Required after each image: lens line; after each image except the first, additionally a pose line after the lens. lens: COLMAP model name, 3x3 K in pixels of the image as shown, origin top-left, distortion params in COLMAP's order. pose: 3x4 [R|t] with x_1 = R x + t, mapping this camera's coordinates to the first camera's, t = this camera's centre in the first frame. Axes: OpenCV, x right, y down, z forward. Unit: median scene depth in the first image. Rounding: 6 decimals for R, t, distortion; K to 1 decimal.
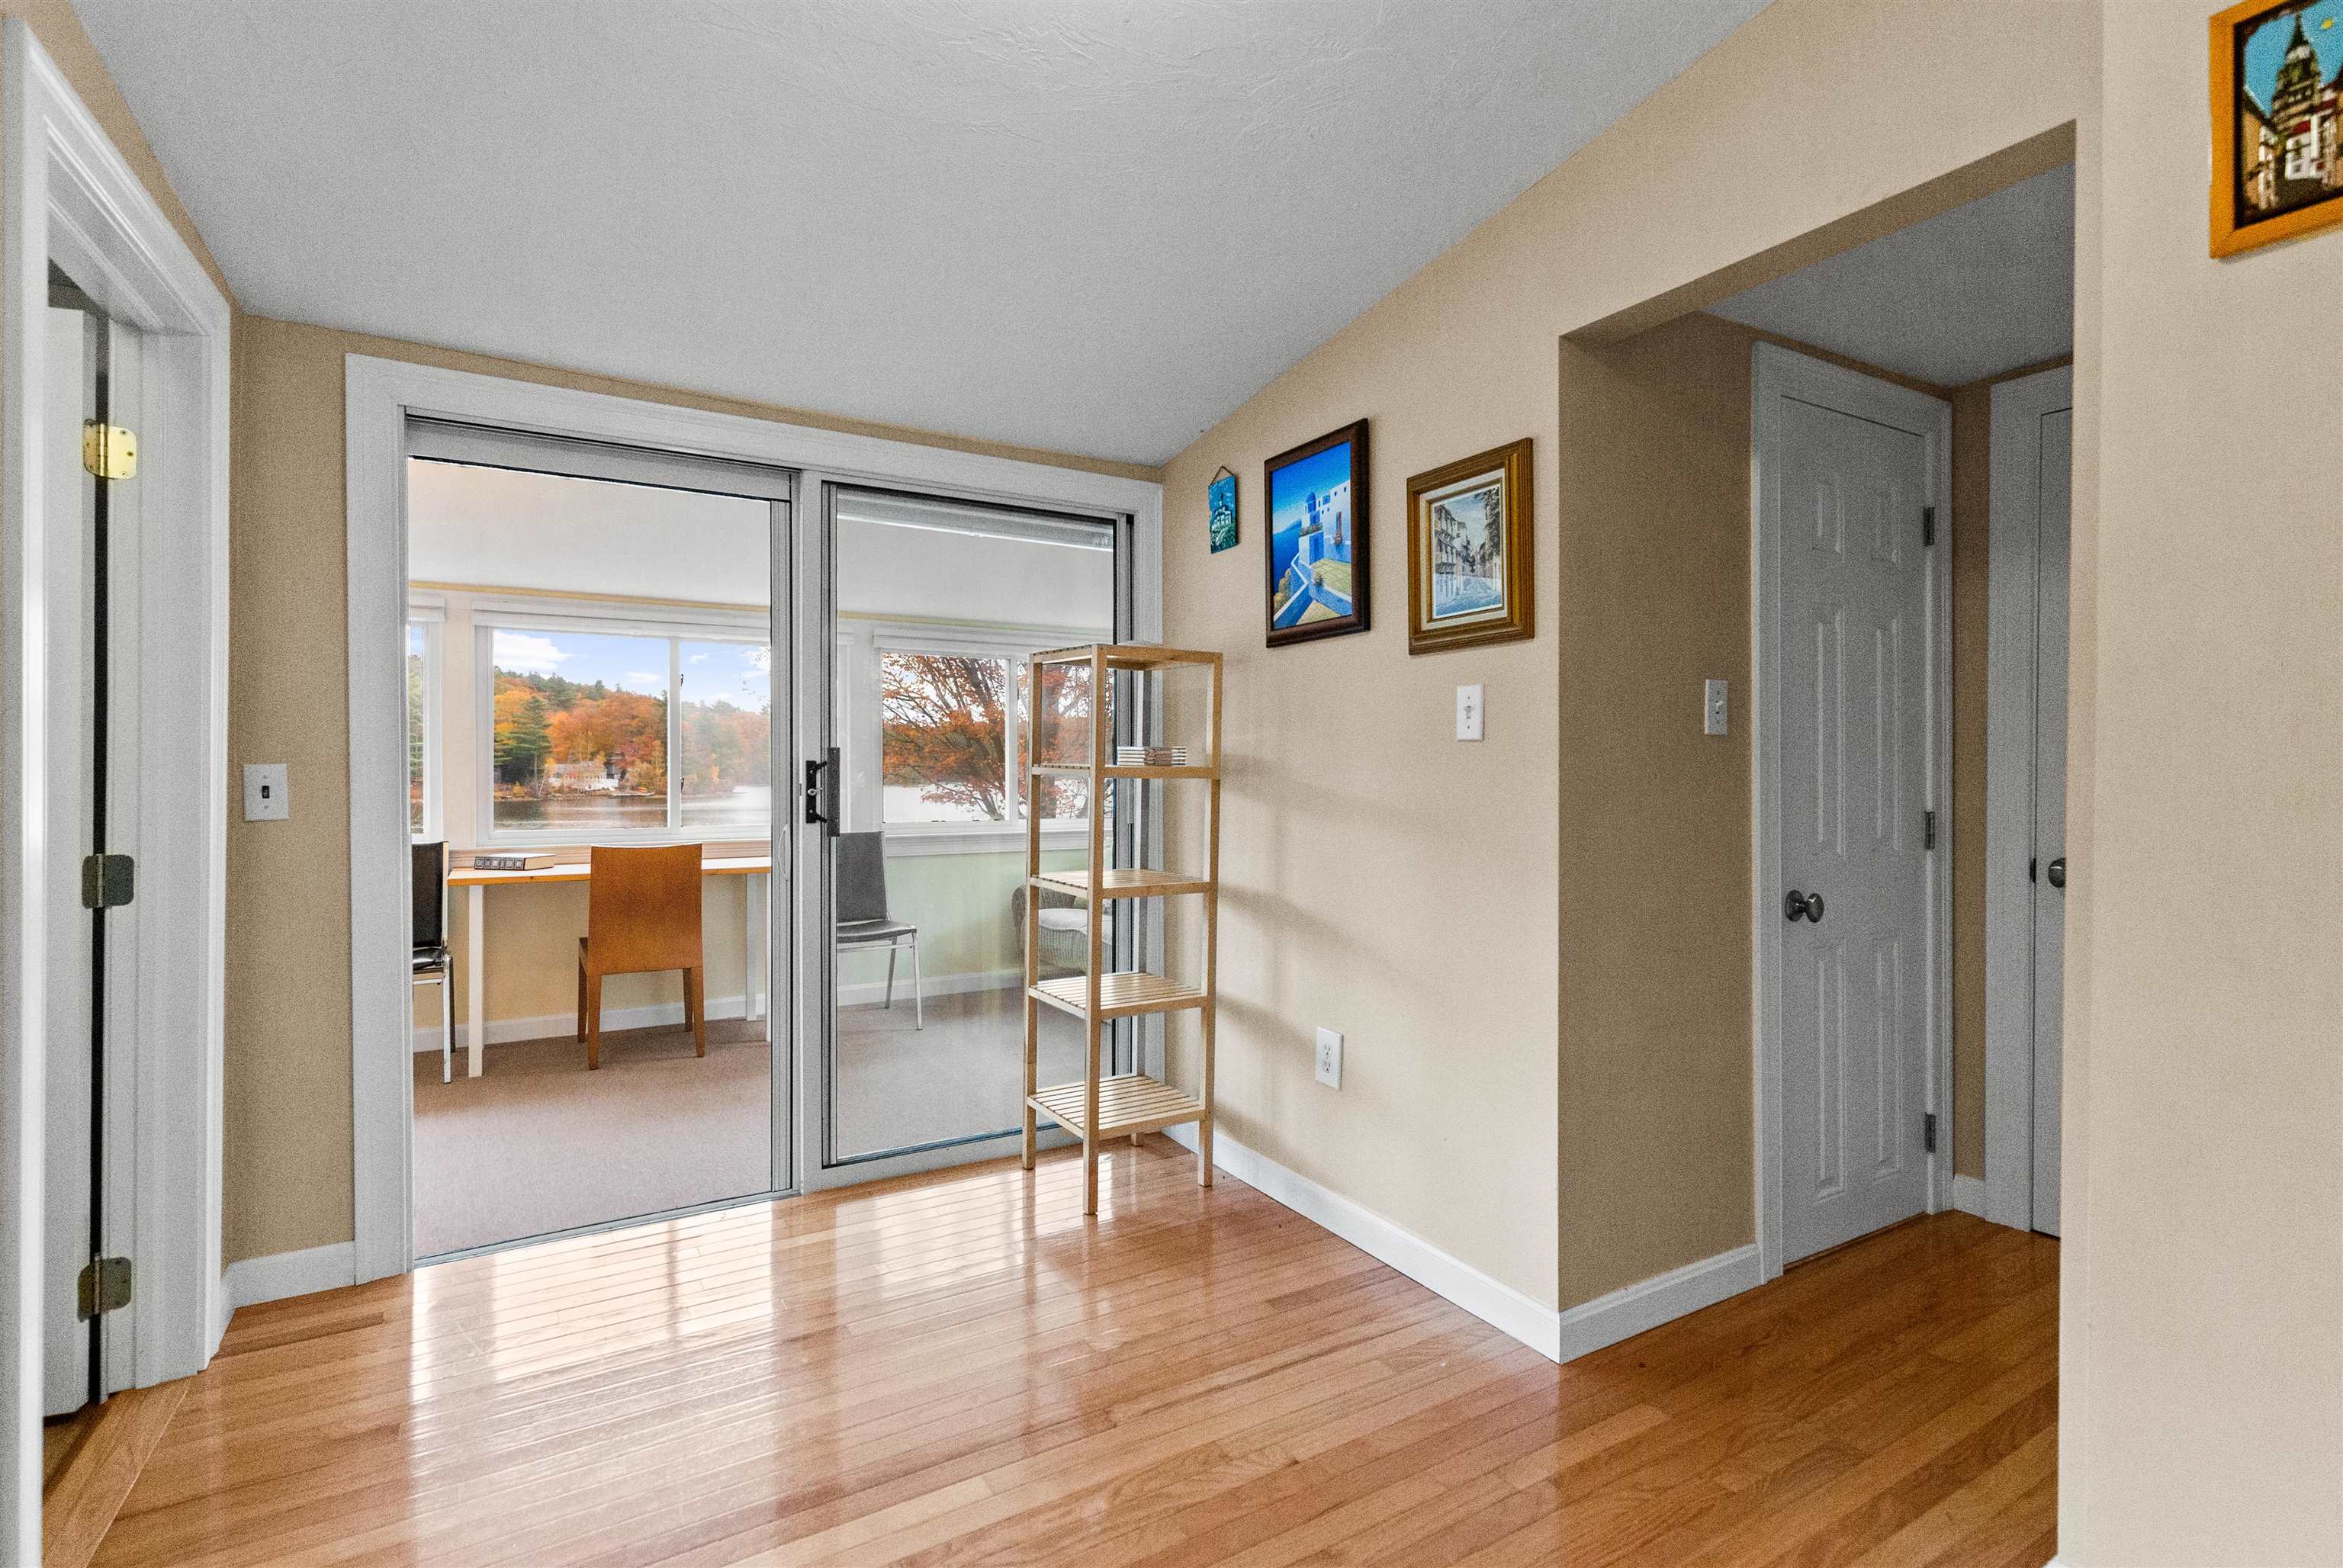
lens RADIAL K [[1099.9, 0, 1170.6], [0, 1099.9, 791.7], [0, 0, 1]] dist [0.002007, -0.000596]
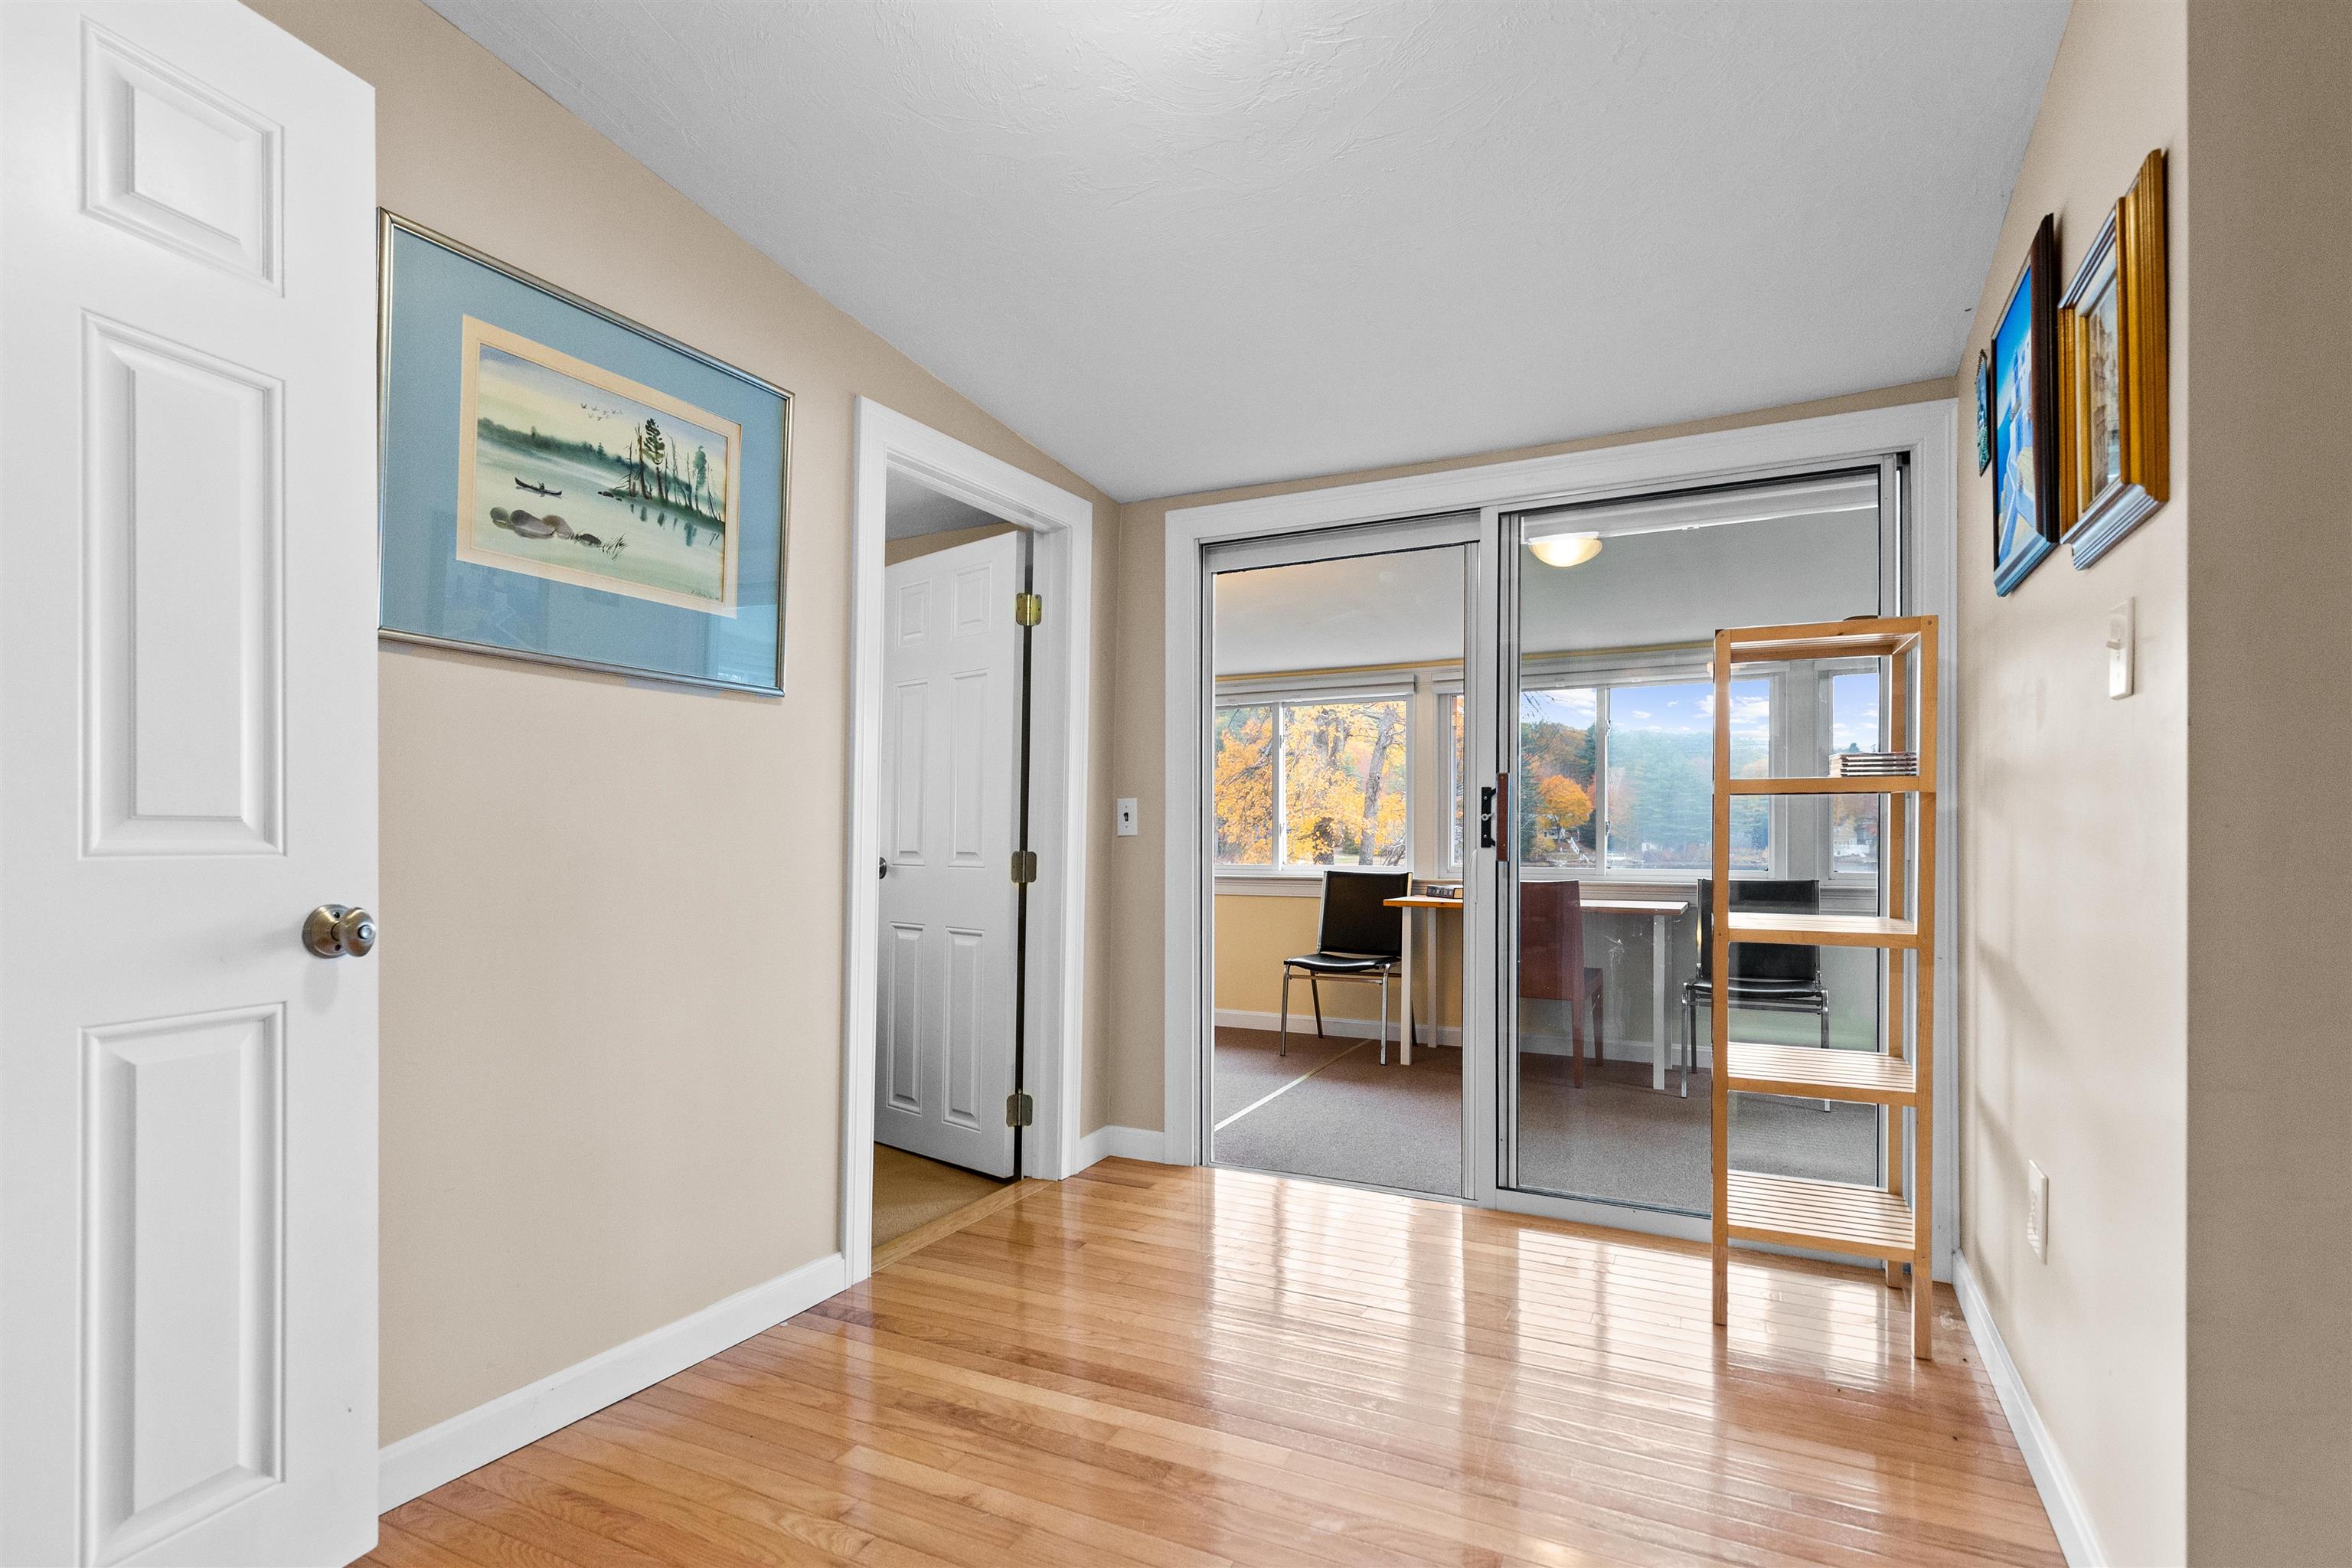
lens RADIAL K [[1111.4, 0, 1205.7], [0, 1111.4, 831.3], [0, 0, 1]] dist [0.002914, 0.000159]
pose [[0.536804, -0.005994, -0.843686, 0.410456], [-0.013900, 0.999776, -0.015946, 0.033797], [0.843593, 0.020287, 0.536600, 0.218032]]
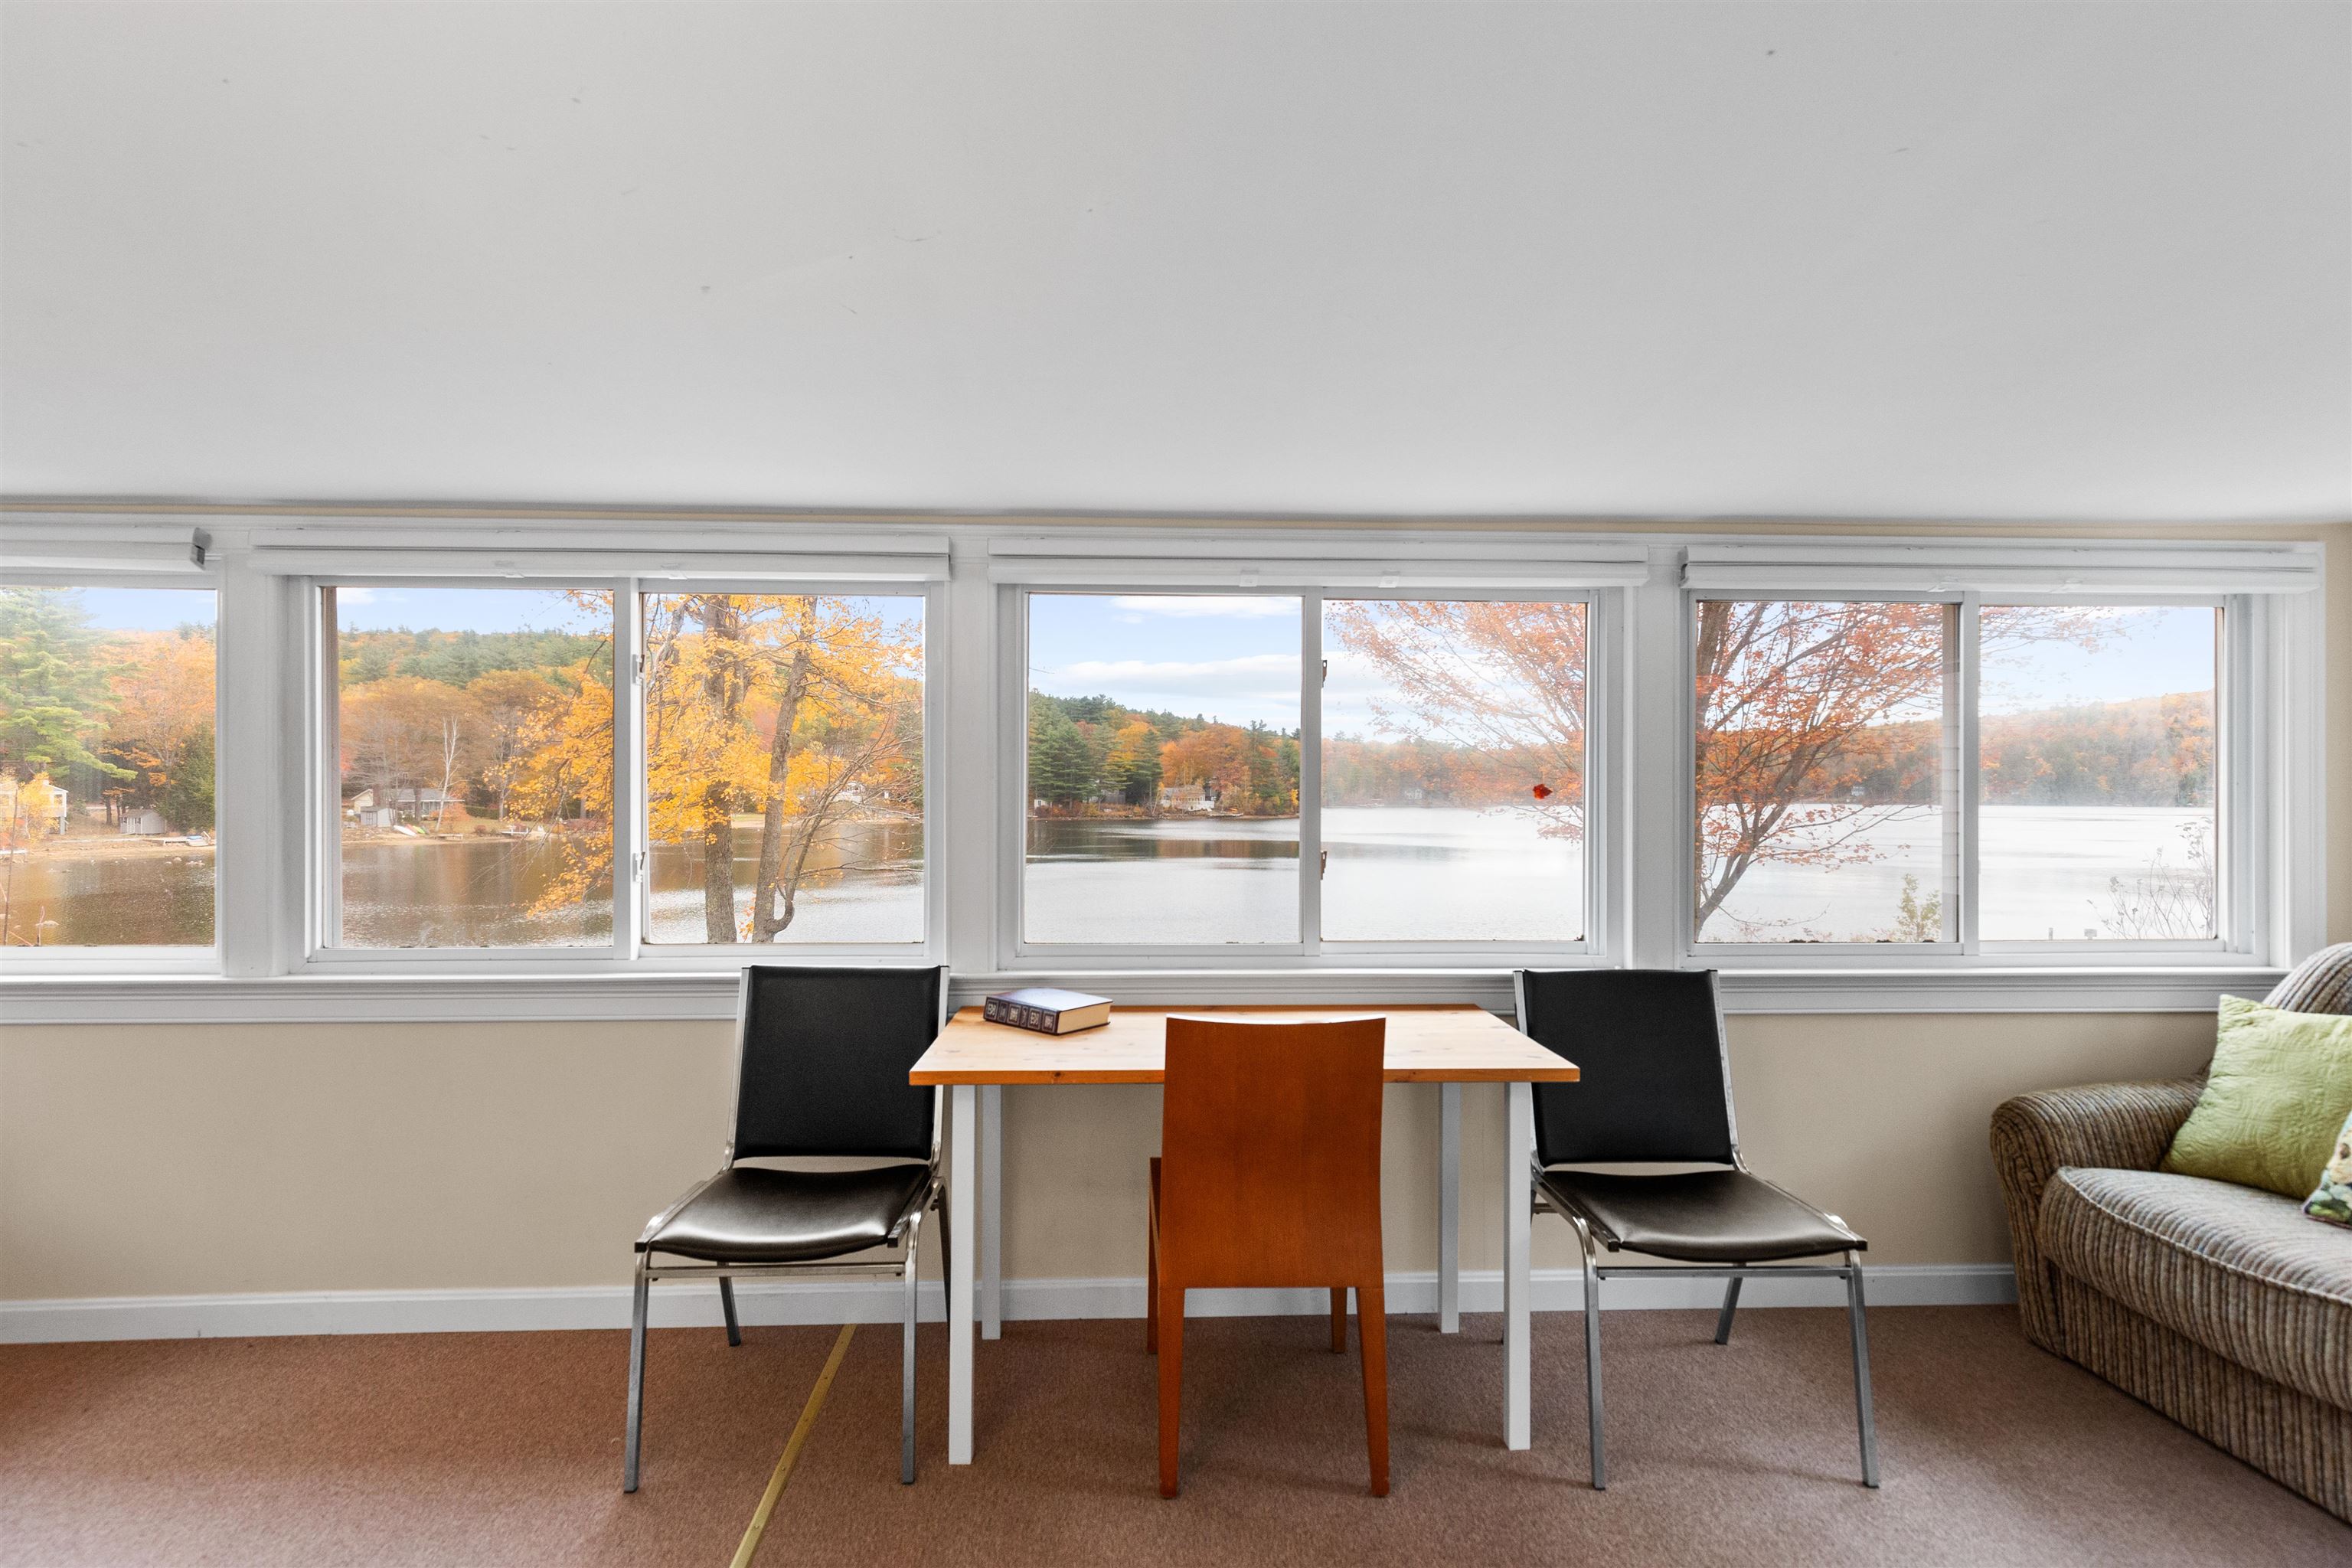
lens RADIAL K [[1093.4, 0, 1181.1], [0, 1093.4, 795.7], [0, 0, 1]] dist [0.005067, 0.000213]
pose [[0.879686, 0.000359, -0.475555, -0.439131], [-0.008318, 0.999858, -0.014633, -0.053492], [0.475483, 0.016828, 0.879564, 0.867801]]
